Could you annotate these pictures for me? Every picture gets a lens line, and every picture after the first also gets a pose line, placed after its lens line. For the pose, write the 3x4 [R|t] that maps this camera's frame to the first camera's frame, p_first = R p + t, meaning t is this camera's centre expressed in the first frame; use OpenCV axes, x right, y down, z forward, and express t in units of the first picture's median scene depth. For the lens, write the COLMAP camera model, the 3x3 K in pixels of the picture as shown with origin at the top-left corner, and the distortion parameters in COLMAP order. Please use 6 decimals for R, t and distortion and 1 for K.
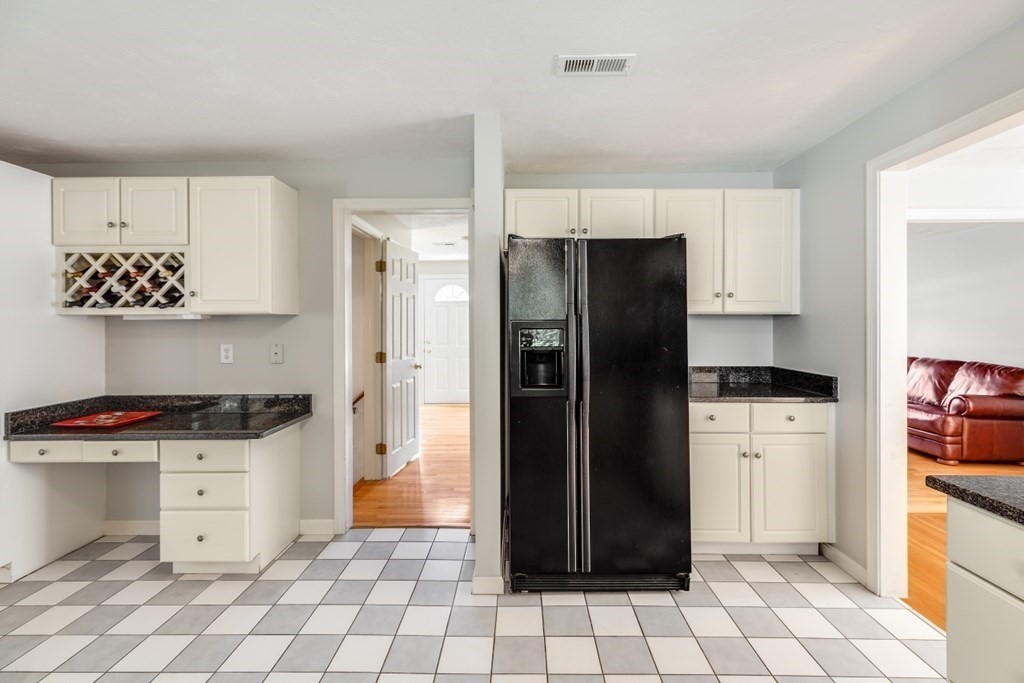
lens RADIAL K [[462.4, 0, 515.9], [0, 462.4, 322.8], [0, 0, 1]] dist [0.003529, -0.000595]
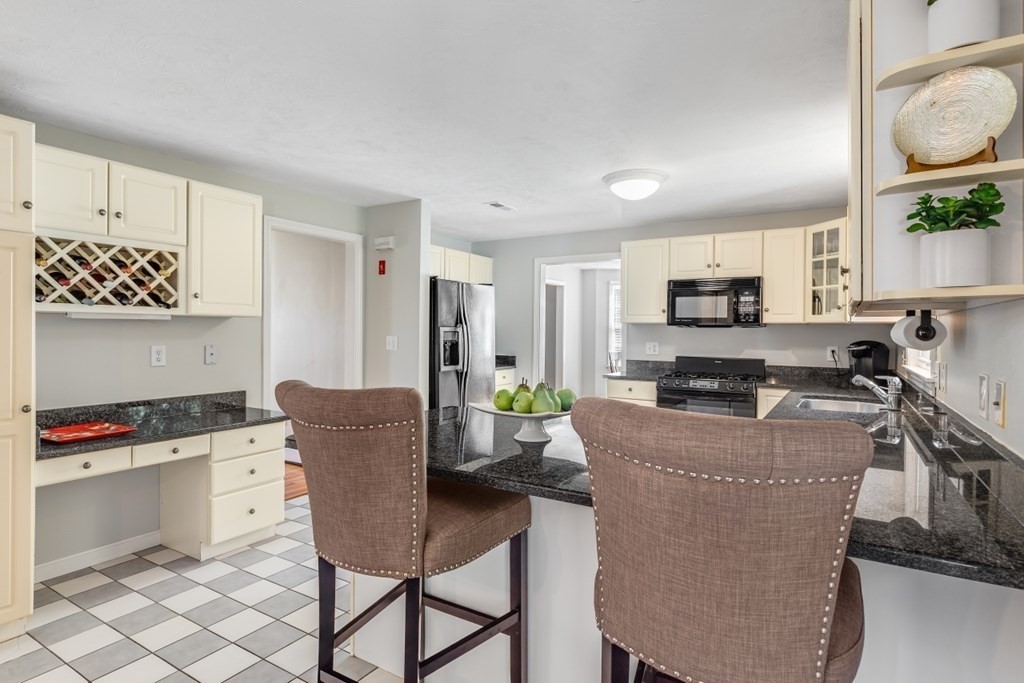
lens RADIAL K [[538.8, 0, 520.4], [0, 538.8, 340.8], [0, 0, 1]] dist [-0.000861, 0.003561]
pose [[0.501041, -0.008789, 0.865379, -1.354971], [-0.001976, 0.999934, 0.011299, 0.023033], [-0.865421, -0.007372, 0.500991, -0.222087]]
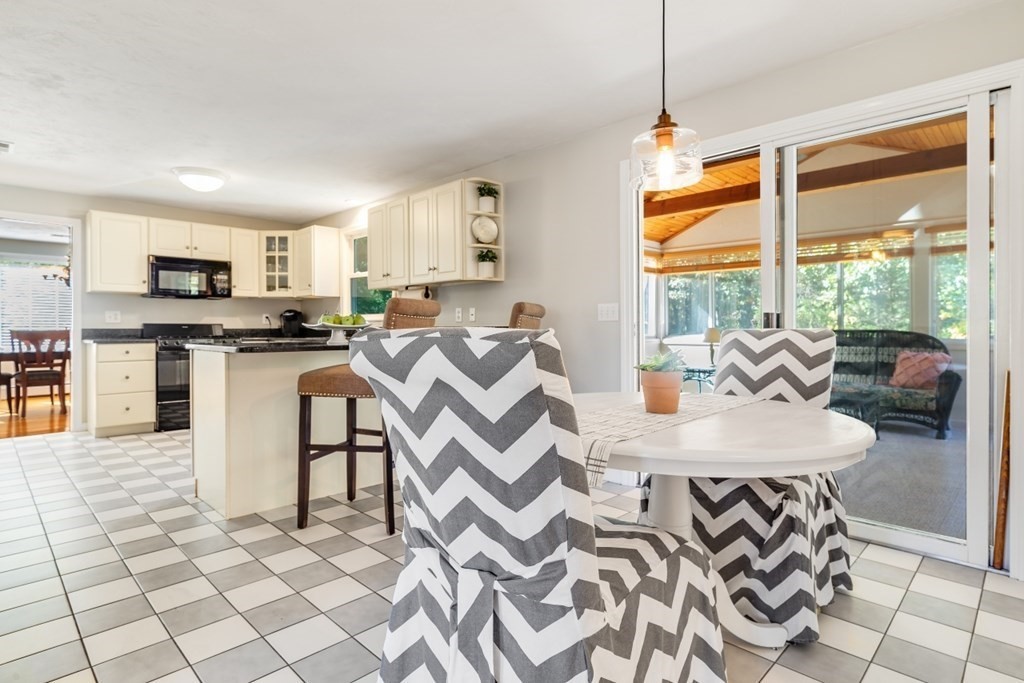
lens RADIAL K [[538.8, 0, 510.4], [0, 538.8, 333.6], [0, 0, 1]] dist [-0.000861, 0.003561]
pose [[-0.723653, -0.000599, 0.690164, -1.950476], [0.012456, 0.999825, 0.013928, 0.129066], [-0.690051, 0.018676, -0.723519, 0.823131]]
